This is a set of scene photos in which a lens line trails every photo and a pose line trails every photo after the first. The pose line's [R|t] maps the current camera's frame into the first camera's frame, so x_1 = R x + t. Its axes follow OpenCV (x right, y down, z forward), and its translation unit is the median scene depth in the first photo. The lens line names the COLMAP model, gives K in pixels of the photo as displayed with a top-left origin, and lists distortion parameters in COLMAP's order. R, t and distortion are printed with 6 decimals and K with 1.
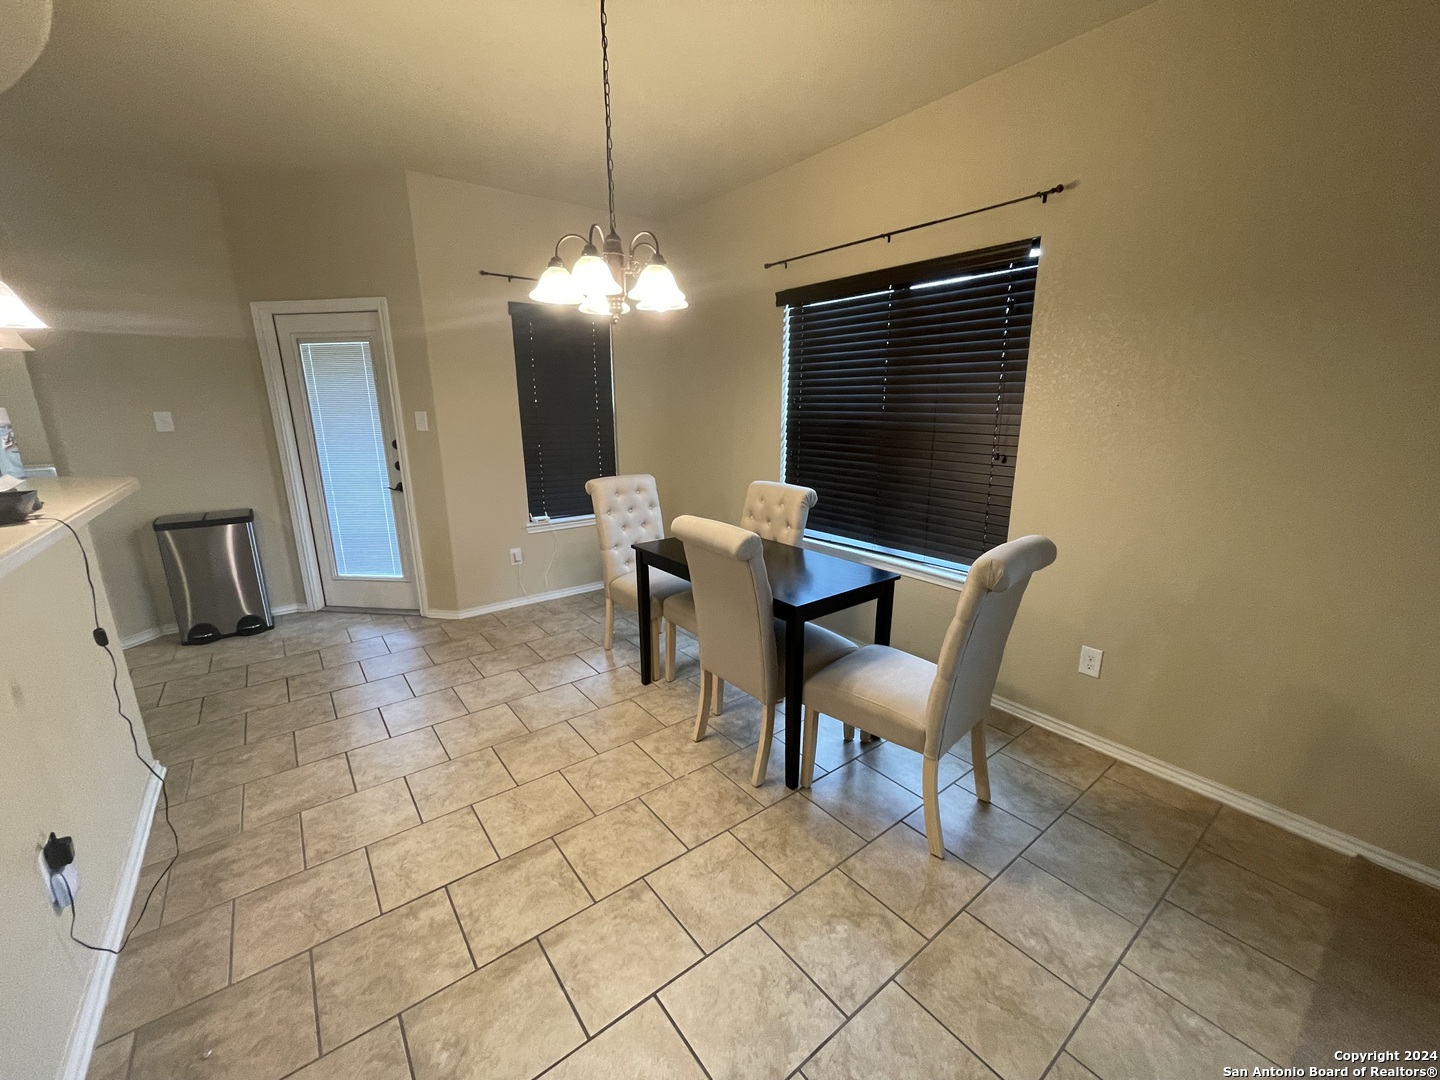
lens RADIAL K [[581.5, 0, 723.0], [0, 581.5, 541.5], [0, 0, 1]] dist [-0.001266, 0.000617]
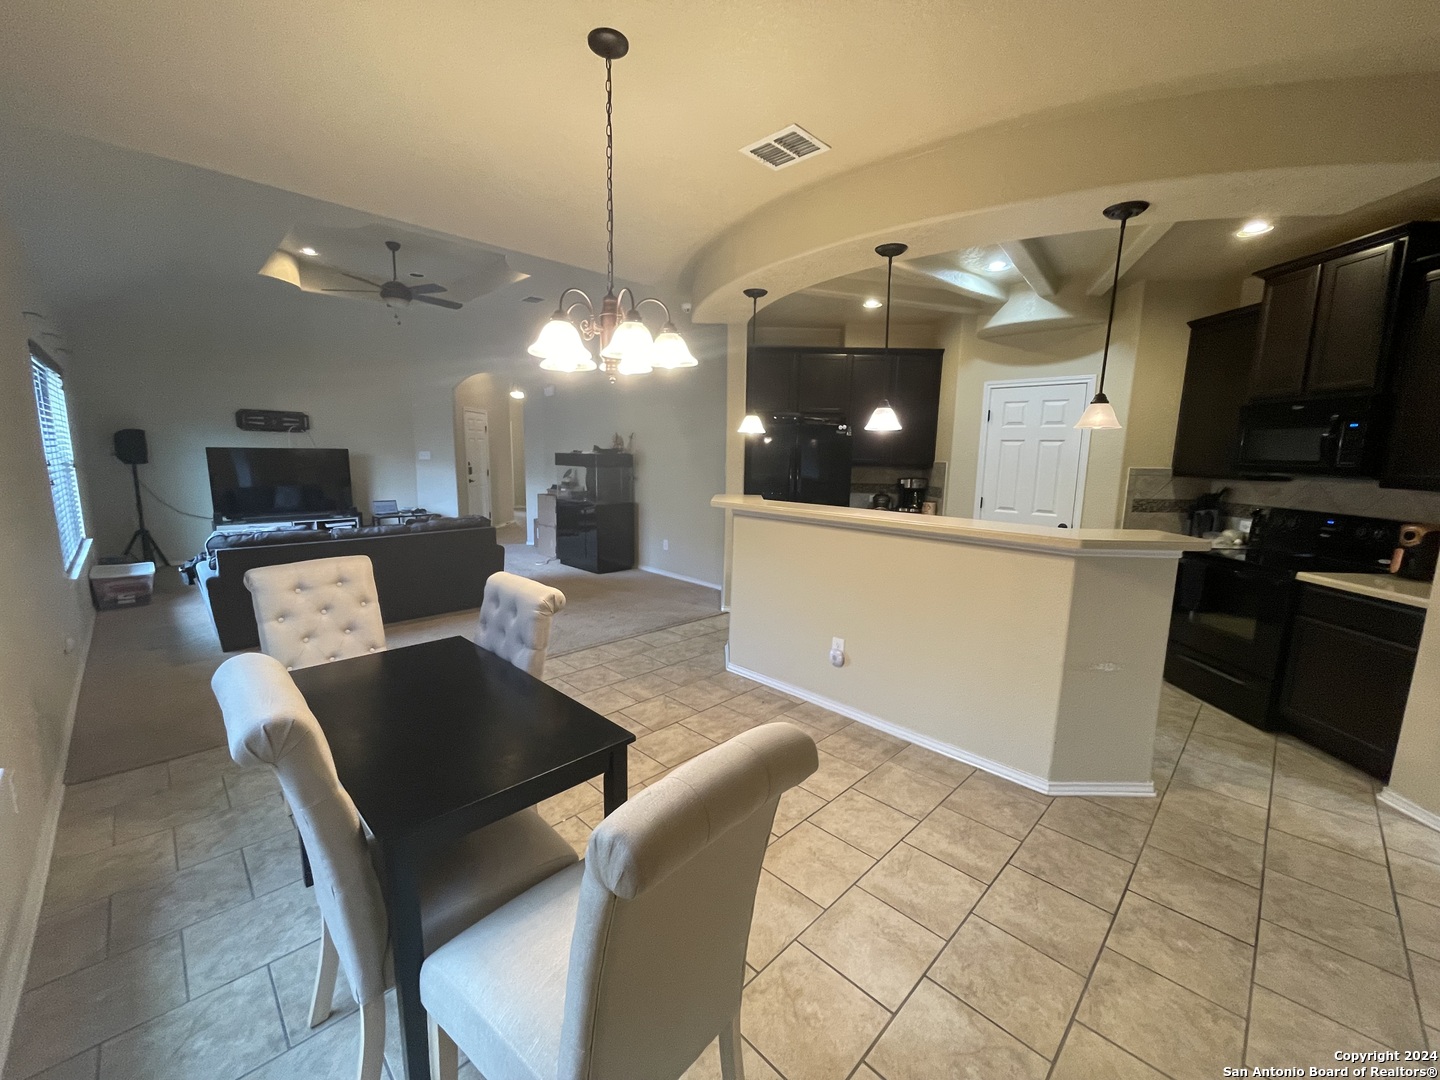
lens RADIAL K [[581.5, 0, 722.3], [0, 581.5, 542.1], [0, 0, 1]] dist [-0.001266, 0.000617]
pose [[-0.992322, 0.009225, -0.123340, -0.148668], [-0.038571, 0.924404, 0.379460, -0.308794], [0.117516, 0.381304, -0.916950, 1.217397]]
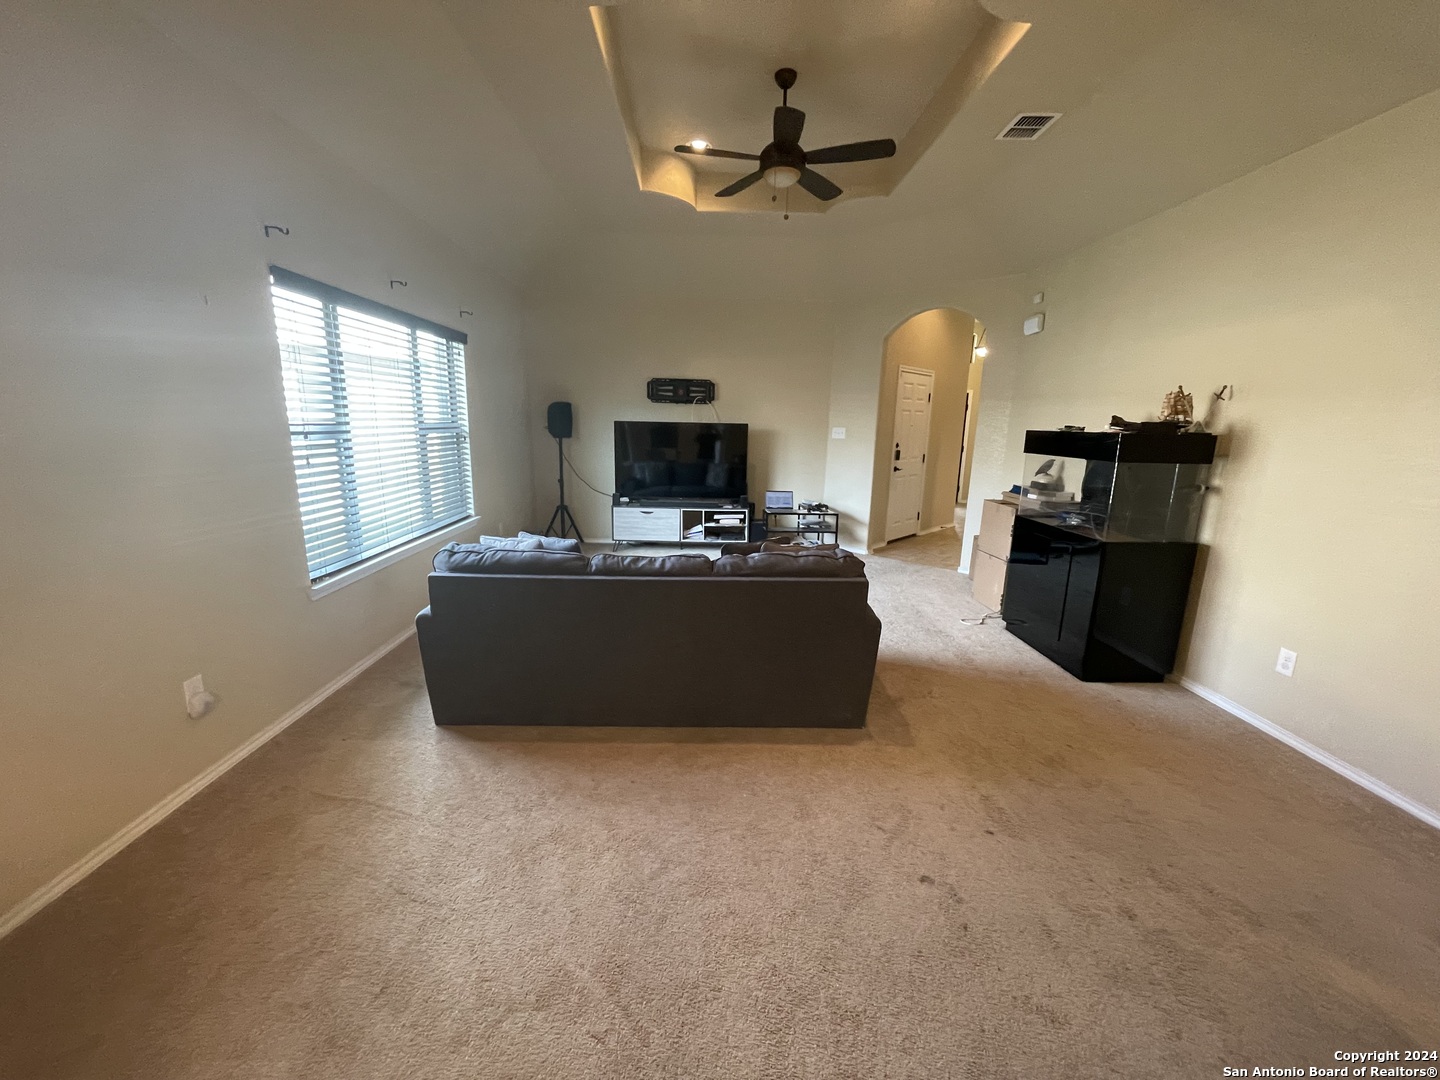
lens RADIAL K [[581.5, 0, 718.2], [0, 581.5, 544.4], [0, 0, 1]] dist [-0.001266, 0.000617]
pose [[-0.802931, -0.132200, 0.581228, -0.015758], [0.124061, 0.916679, 0.379881, -0.085120], [-0.583019, 0.377125, -0.719628, 0.336948]]
